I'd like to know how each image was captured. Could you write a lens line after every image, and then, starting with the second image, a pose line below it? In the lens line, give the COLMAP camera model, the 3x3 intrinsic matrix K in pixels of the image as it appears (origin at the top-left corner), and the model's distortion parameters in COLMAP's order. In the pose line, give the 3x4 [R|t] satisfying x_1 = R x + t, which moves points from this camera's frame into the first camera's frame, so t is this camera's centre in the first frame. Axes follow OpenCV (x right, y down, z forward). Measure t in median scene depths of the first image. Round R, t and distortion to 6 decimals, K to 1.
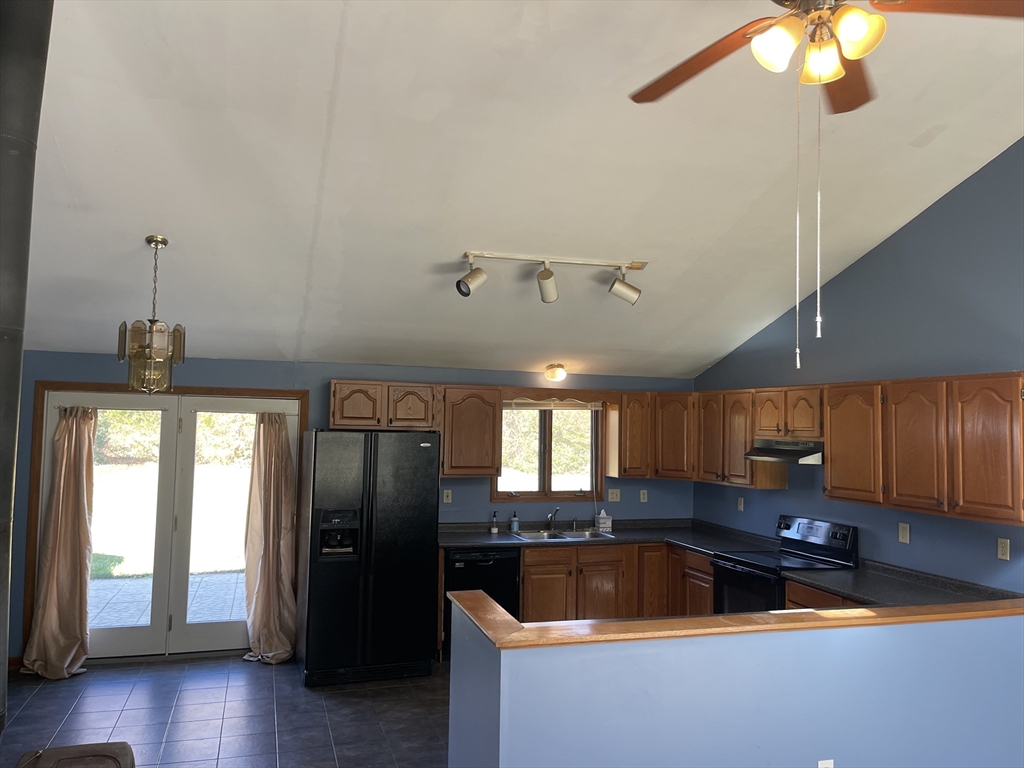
lens RADIAL K [[771.0, 0, 511.6], [0, 771.0, 387.9], [0, 0, 1]] dist [0.088988, -0.110410]
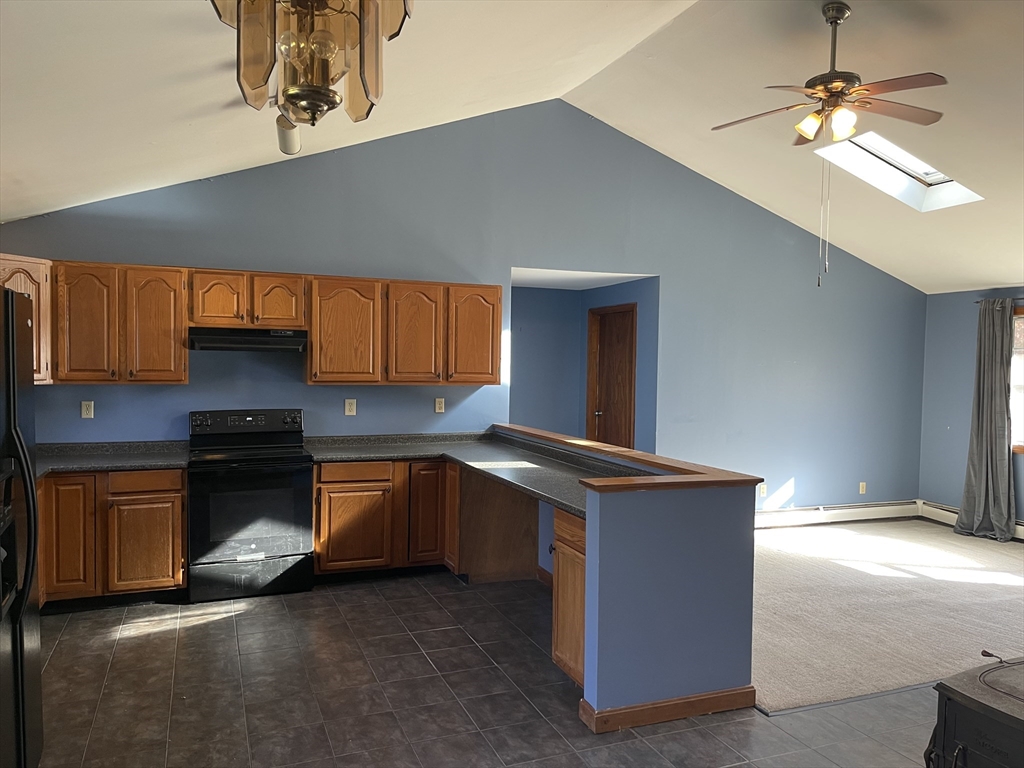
lens RADIAL K [[771.0, 0, 511.6], [0, 771.0, 387.9], [0, 0, 1]] dist [0.088988, -0.110410]
pose [[-0.063570, -0.056884, 0.996355, -0.615143], [-0.064438, 0.996525, 0.052782, 0.069040], [-0.995895, -0.060847, -0.067014, 0.744519]]
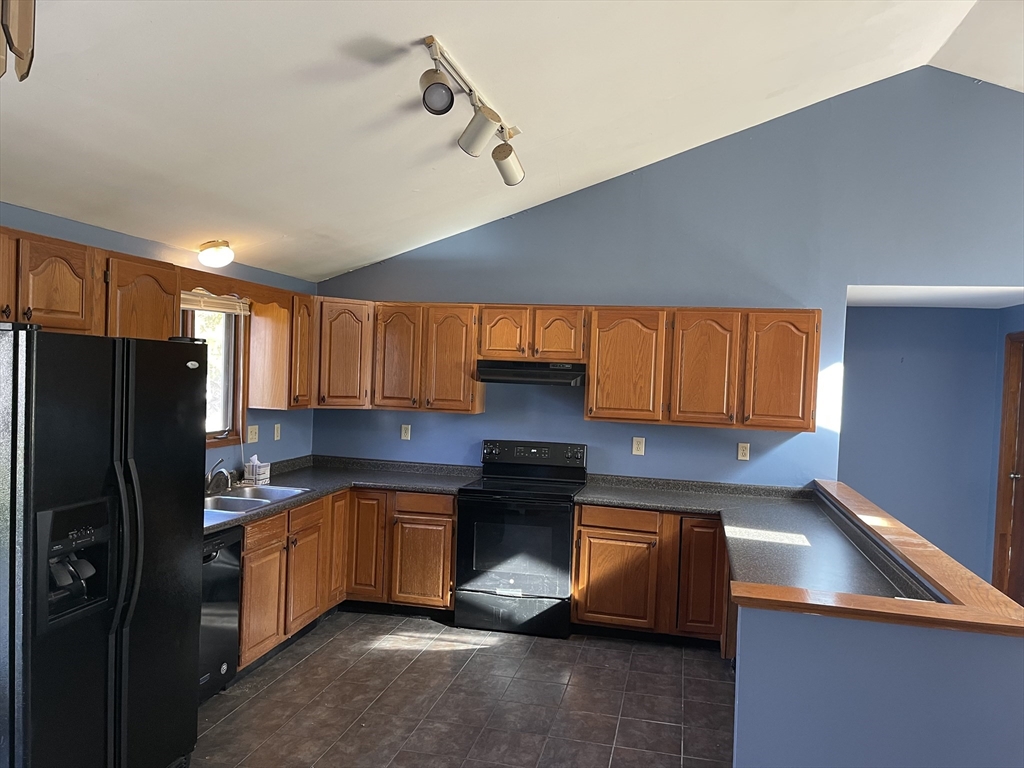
lens RADIAL K [[771.0, 0, 511.6], [0, 771.0, 387.9], [0, 0, 1]] dist [0.088988, -0.110410]
pose [[0.512017, -0.021071, 0.858717, -0.468087], [-0.069911, 0.995360, 0.066110, 0.038973], [-0.856126, -0.093883, 0.508168, 0.540726]]
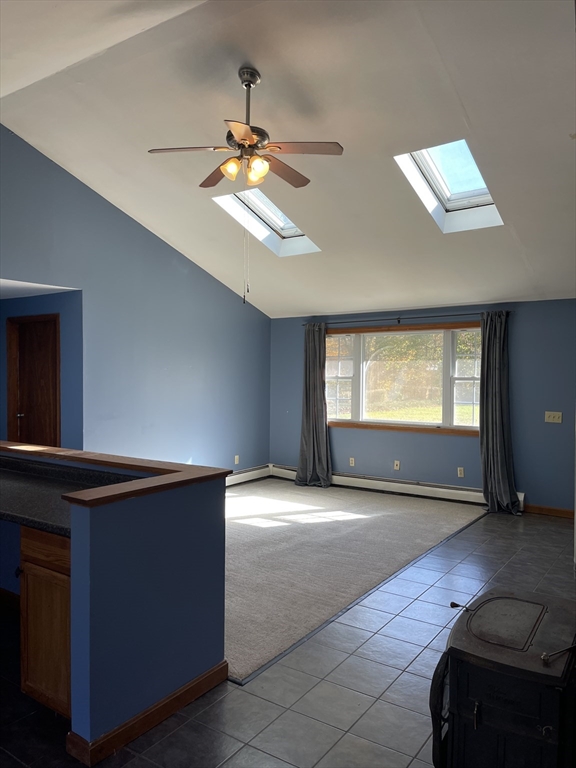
lens RADIAL K [[578.2, 0, 283.9], [0, 578.2, 385.8], [0, 0, 1]] dist [0.088988, -0.110410]
pose [[-0.604404, -0.045093, 0.795401, -0.442127], [-0.056005, 0.998332, 0.014041, 0.076685], [-0.794707, -0.036060, -0.605921, 0.777019]]
